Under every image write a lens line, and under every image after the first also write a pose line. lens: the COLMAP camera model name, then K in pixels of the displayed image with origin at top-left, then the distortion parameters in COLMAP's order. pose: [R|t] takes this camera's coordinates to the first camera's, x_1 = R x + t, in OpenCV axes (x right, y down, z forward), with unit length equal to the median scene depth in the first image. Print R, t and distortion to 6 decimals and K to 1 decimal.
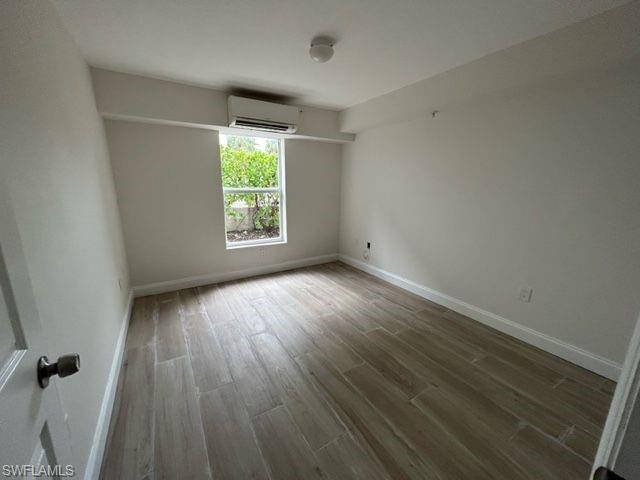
lens RADIAL K [[257.5, 0, 320.3], [0, 257.5, 240.0], [0, 0, 1]] dist [-0.000147, -0.000176]
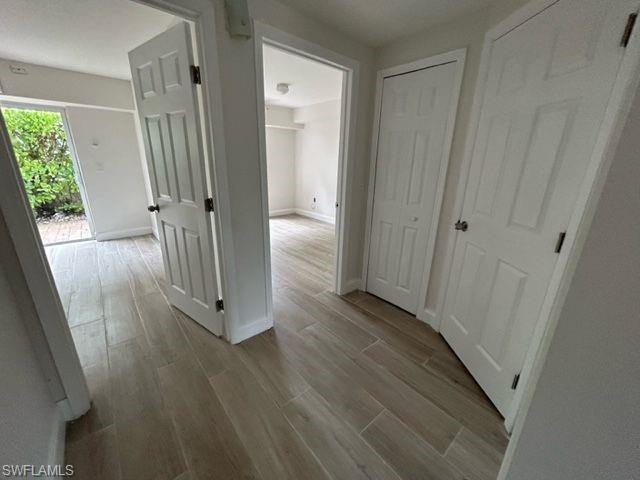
lens RADIAL K [[257.5, 0, 317.0], [0, 257.5, 241.0], [0, 0, 1]] dist [-0.000147, -0.000176]
pose [[0.988188, -0.034457, 0.149320, -0.035118], [0.020981, 0.995638, 0.090907, 0.134128], [-0.151801, -0.086700, 0.984601, -0.542556]]
